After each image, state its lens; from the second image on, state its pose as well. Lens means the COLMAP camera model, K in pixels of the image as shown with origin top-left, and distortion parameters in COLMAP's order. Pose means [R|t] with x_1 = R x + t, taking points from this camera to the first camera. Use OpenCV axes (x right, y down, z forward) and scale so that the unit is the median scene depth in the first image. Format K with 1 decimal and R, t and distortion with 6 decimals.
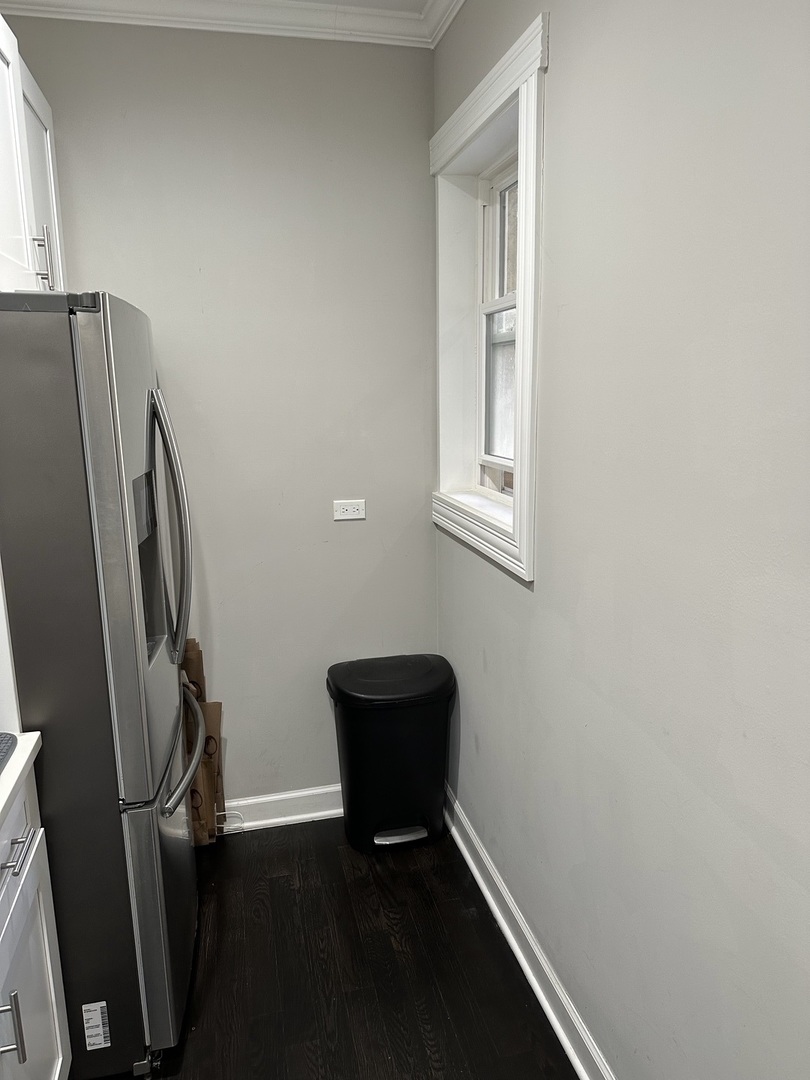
lens RADIAL K [[746.7, 0, 402.3], [0, 746.7, 539.8], [0, 0, 1]] dist [0.009402, -0.004211]
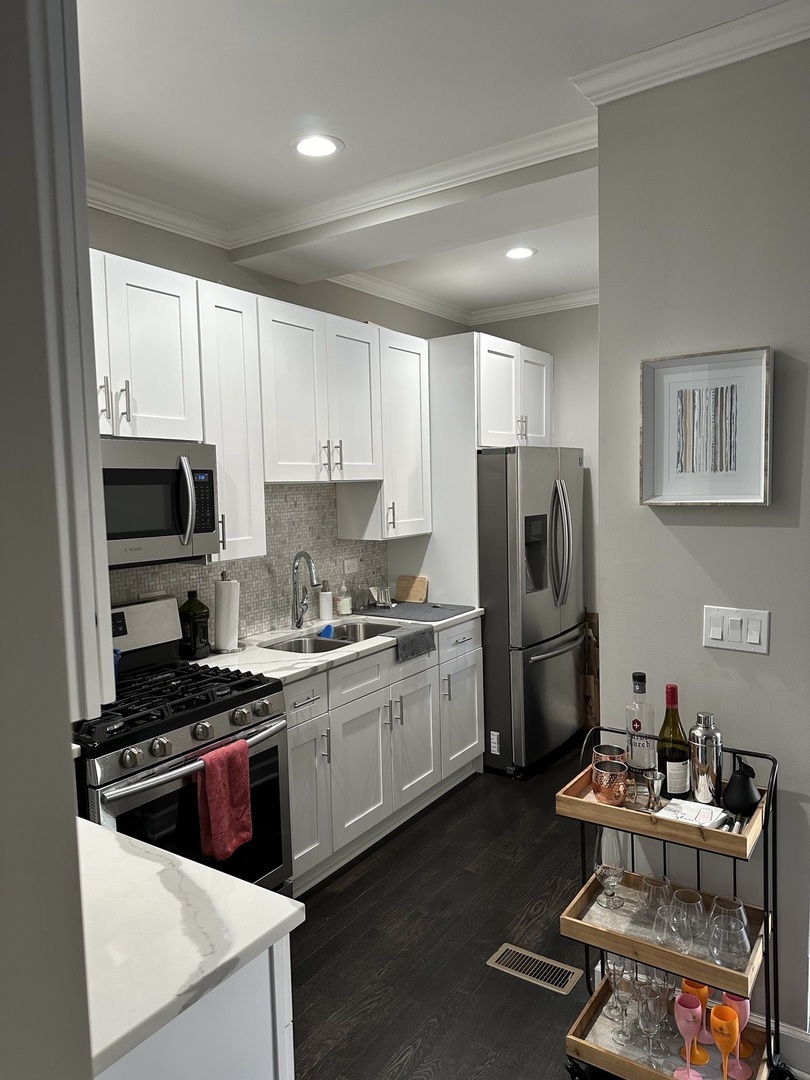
lens RADIAL K [[746.7, 0, 409.7], [0, 746.7, 538.1], [0, 0, 1]] dist [0.009402, -0.004211]
pose [[0.679606, 0.051829, -0.731744, 1.126913], [-0.131962, 0.989866, -0.052447, 0.163658], [0.721611, 0.132206, 0.679558, -0.911183]]
